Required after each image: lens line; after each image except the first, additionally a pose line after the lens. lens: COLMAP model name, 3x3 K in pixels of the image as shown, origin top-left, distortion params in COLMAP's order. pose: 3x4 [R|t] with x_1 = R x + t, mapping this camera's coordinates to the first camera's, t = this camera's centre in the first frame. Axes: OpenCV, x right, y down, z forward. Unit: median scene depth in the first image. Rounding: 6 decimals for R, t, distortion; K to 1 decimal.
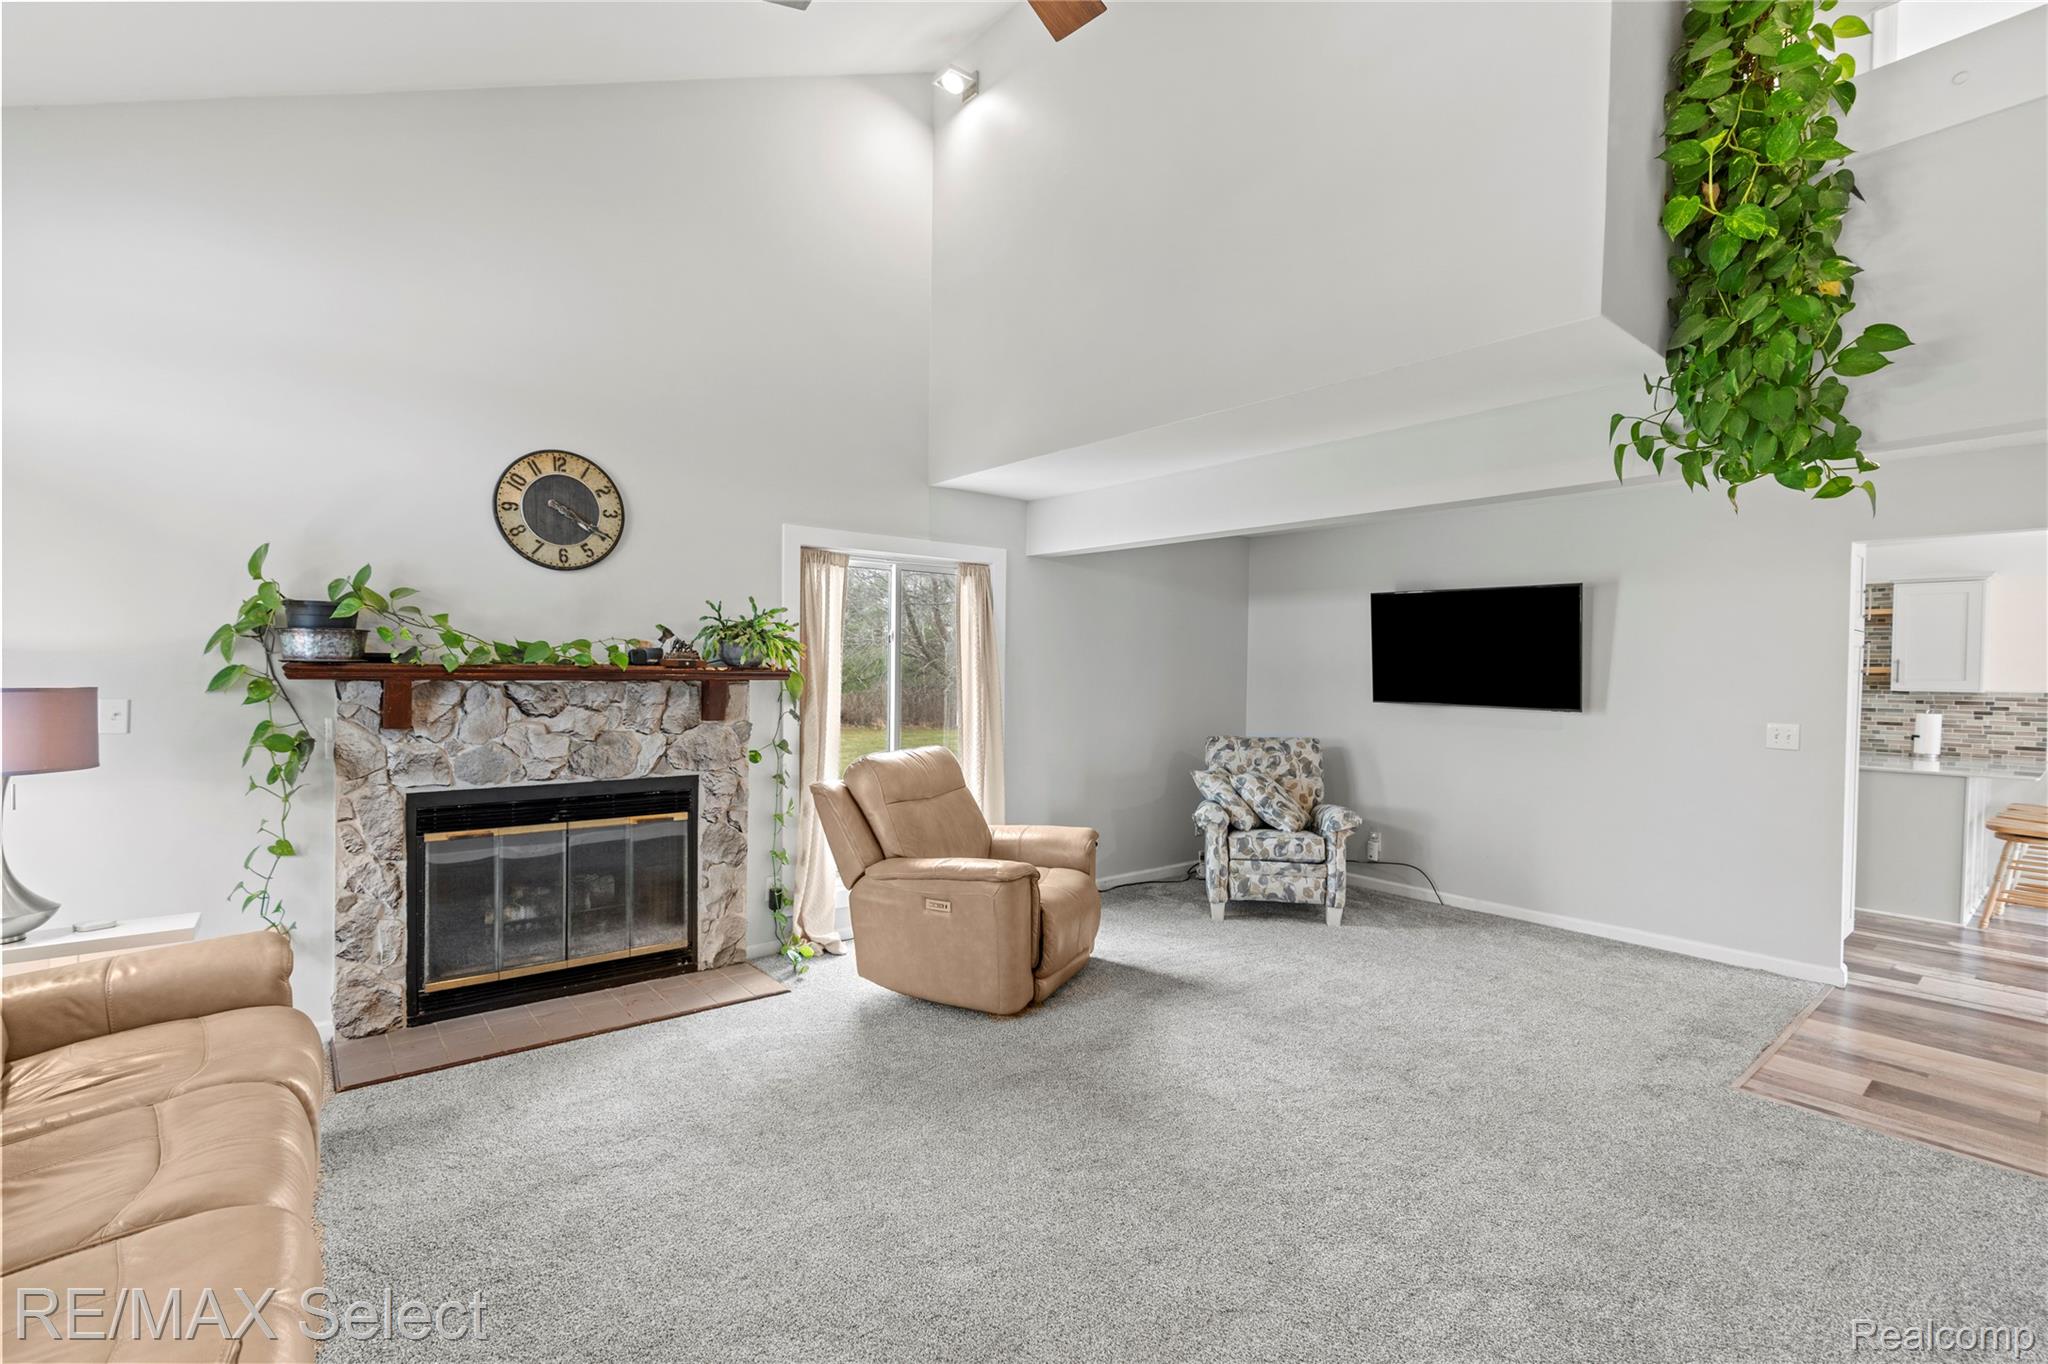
lens RADIAL K [[914.4, 0, 1032.8], [0, 914.4, 684.1], [0, 0, 1]] dist [-0.013832, 0.006950]
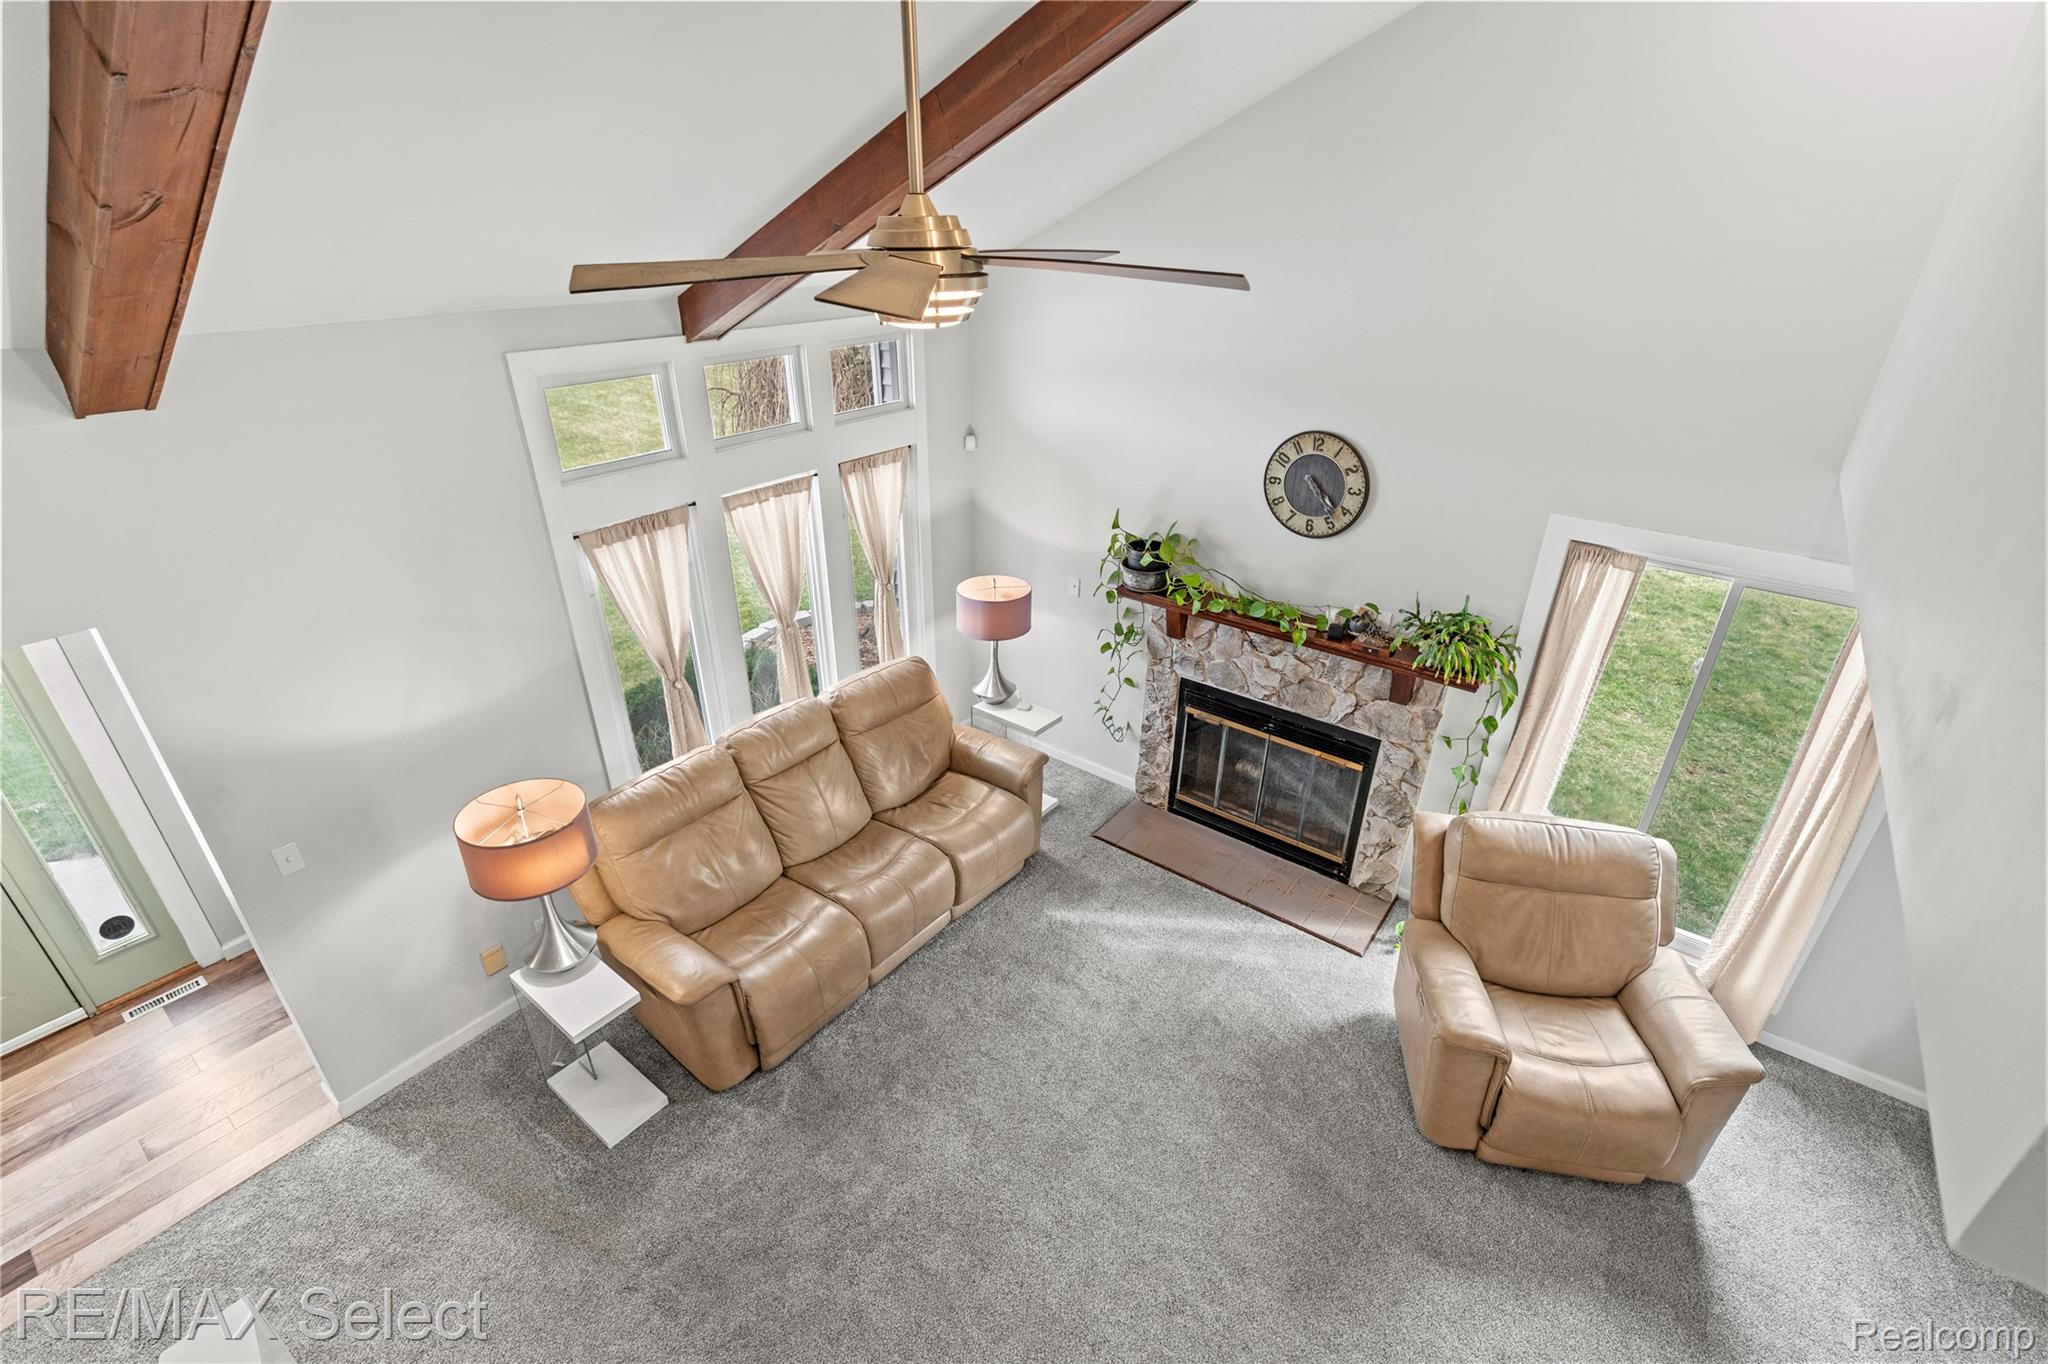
lens RADIAL K [[918.3, 0, 1033.2], [0, 918.3, 678.9], [0, 0, 1]] dist [-0.003843, 0.001097]
pose [[0.237128, 0.435291, -0.868500, 0.486696], [-0.023656, 0.896320, 0.442775, -0.476019], [0.971190, -0.084449, 0.222840, 0.403483]]
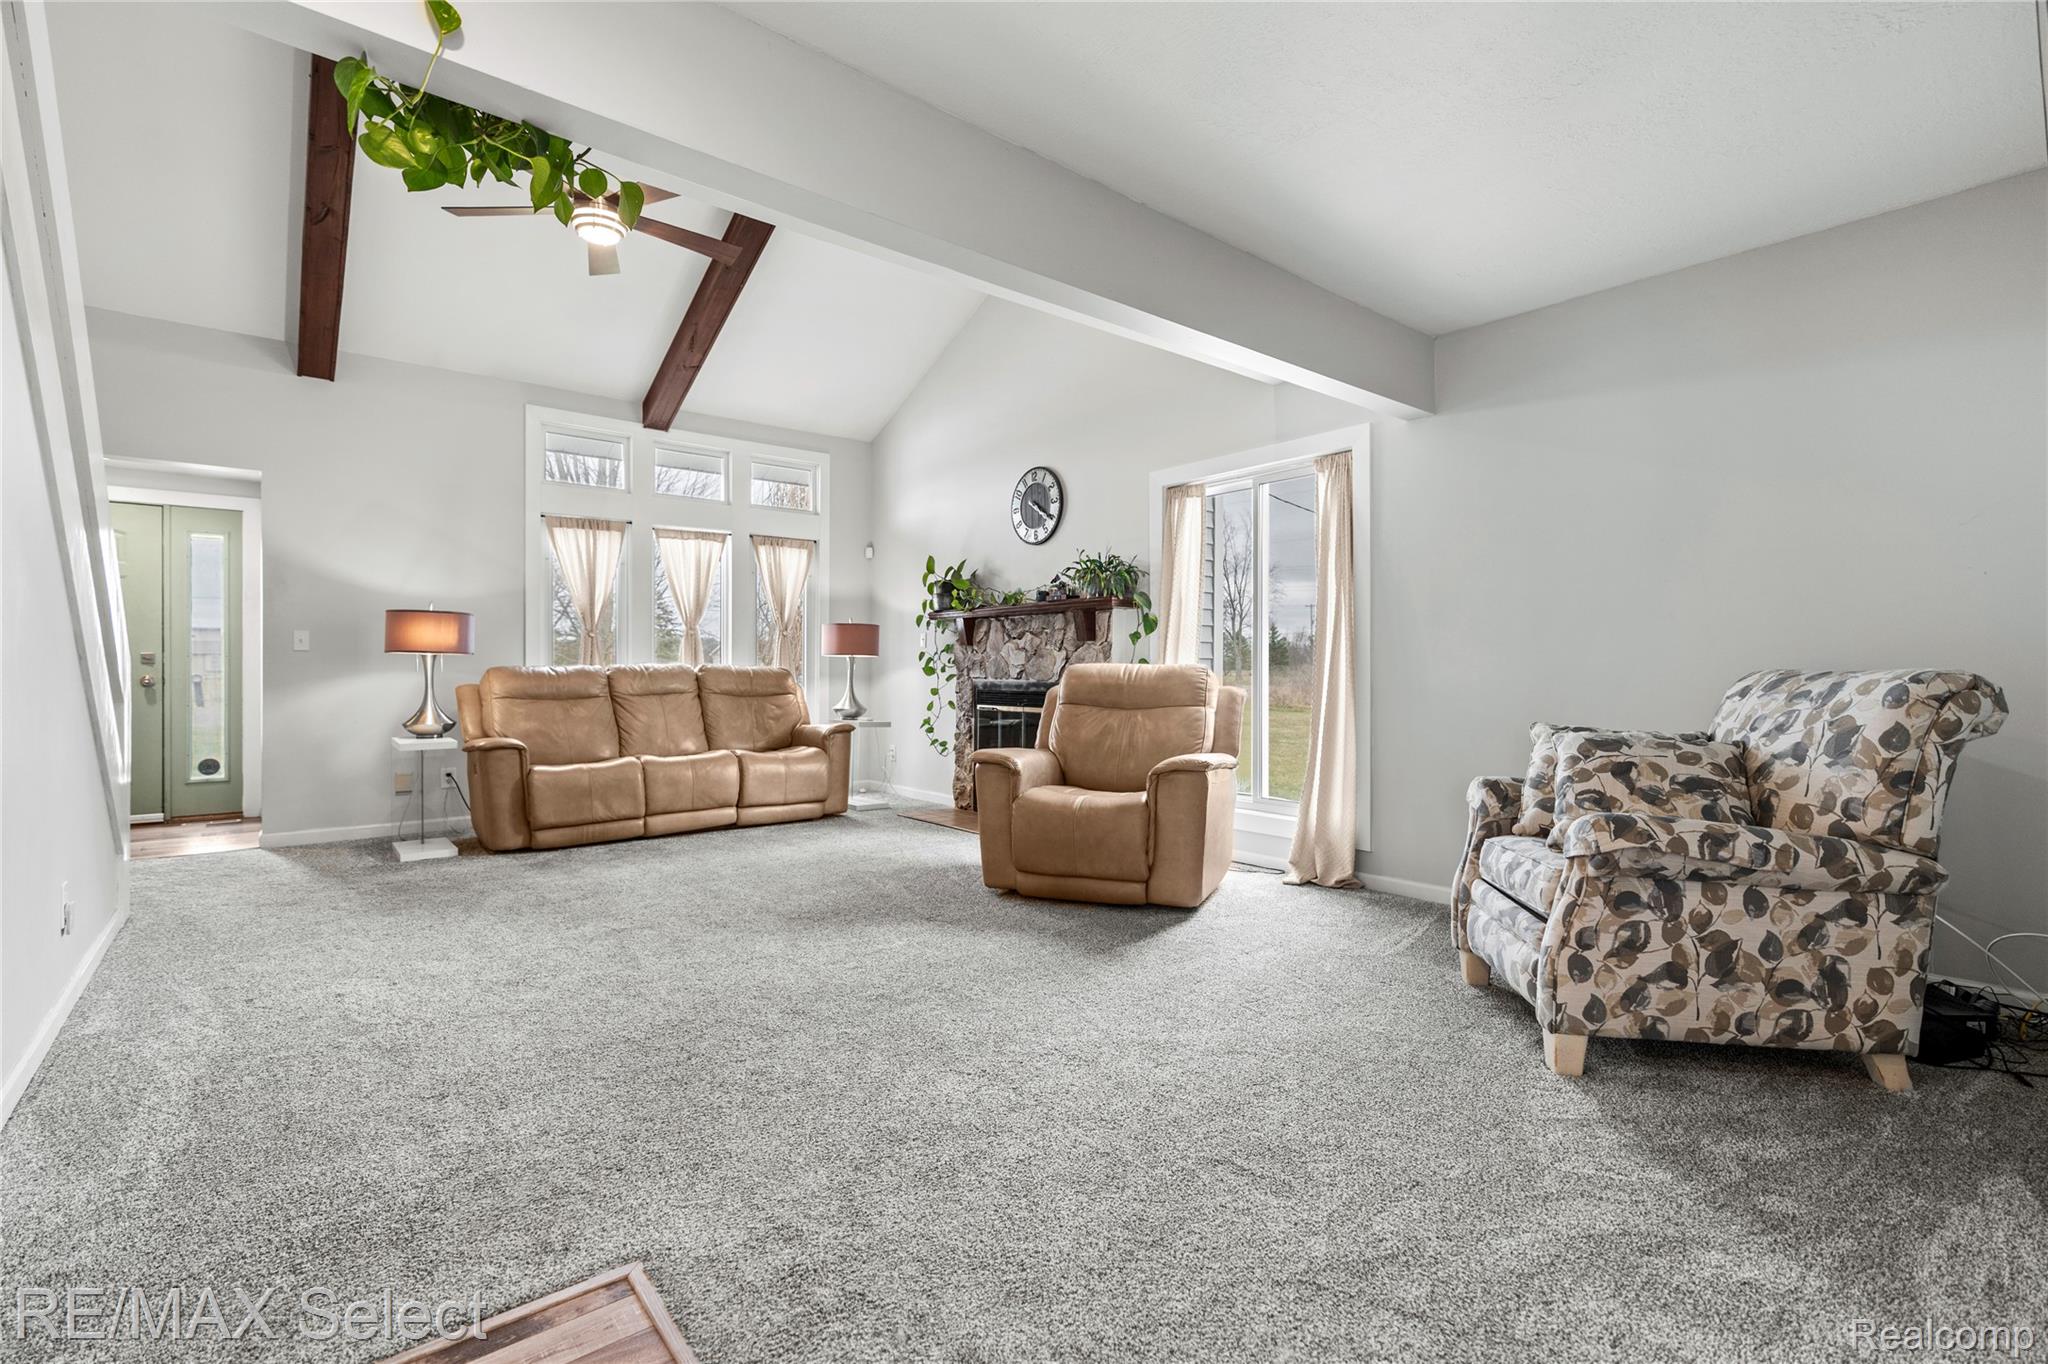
lens RADIAL K [[927.4, 0, 1028.6], [0, 927.4, 664.4], [0, 0, 1]] dist [0.001018, 0.000347]
pose [[0.003317, -0.019270, -0.999809, 1.065336], [-0.015539, 0.999693, -0.019319, 0.109983], [0.999874, 0.015601, 0.003016, 1.004917]]
